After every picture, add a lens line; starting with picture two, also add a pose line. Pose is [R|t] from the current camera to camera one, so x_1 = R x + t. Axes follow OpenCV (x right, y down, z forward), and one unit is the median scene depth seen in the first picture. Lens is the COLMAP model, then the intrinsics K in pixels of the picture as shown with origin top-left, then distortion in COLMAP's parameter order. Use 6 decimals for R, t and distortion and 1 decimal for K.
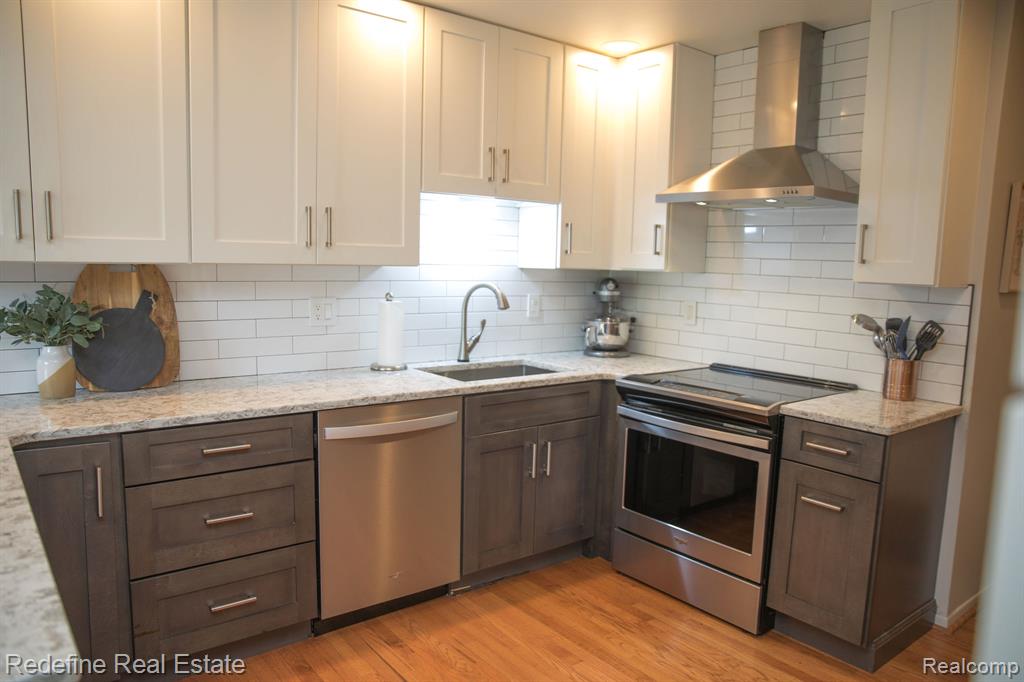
lens RADIAL K [[703.4, 0, 514.3], [0, 703.4, 348.0], [0, 0, 1]] dist [-0.081435, 0.045276]
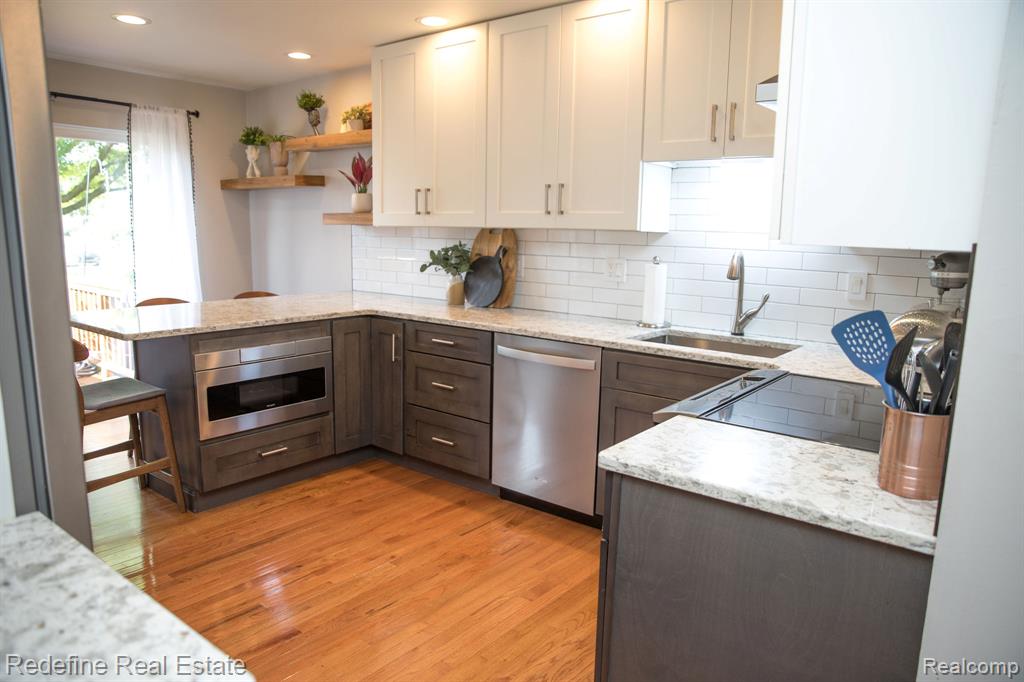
lens RADIAL K [[703.4, 0, 506.6], [0, 703.4, 341.8], [0, 0, 1]] dist [-0.081435, 0.045276]
pose [[0.219930, 0.145204, -0.964649, 0.985413], [-0.125649, 0.984840, 0.119597, -0.057715], [0.967390, 0.094904, 0.234840, 0.626501]]
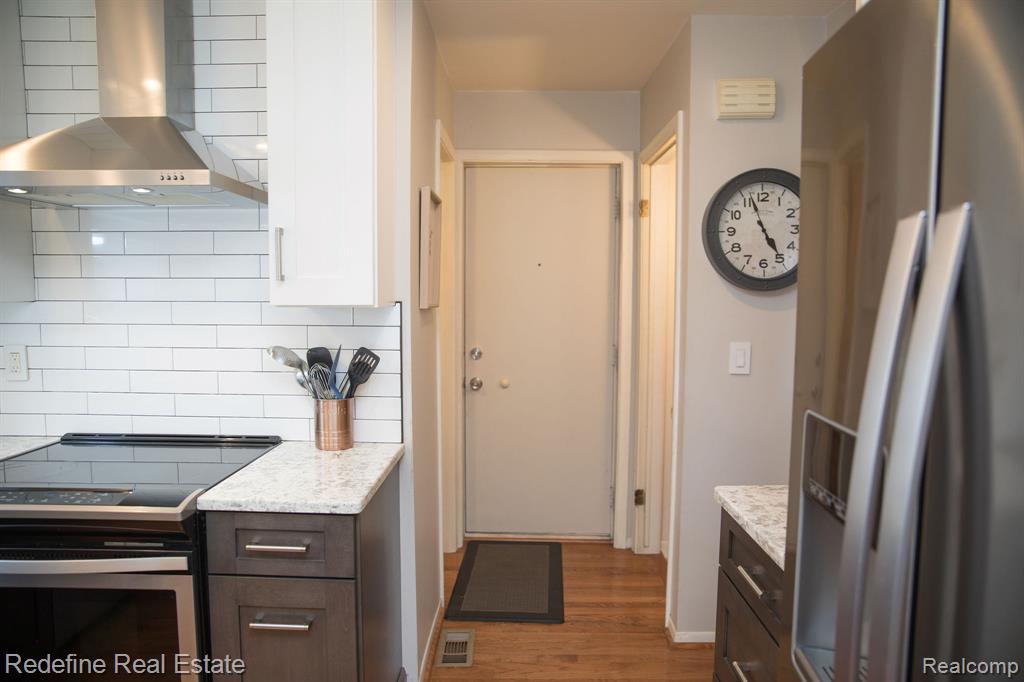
lens RADIAL K [[703.4, 0, 515.6], [0, 703.4, 344.2], [0, 0, 1]] dist [-0.081435, 0.045276]
pose [[0.631144, -0.086692, 0.770806, 0.077151], [0.110290, 0.993668, 0.021450, -0.041479], [-0.767784, 0.071475, 0.636709, 0.324448]]
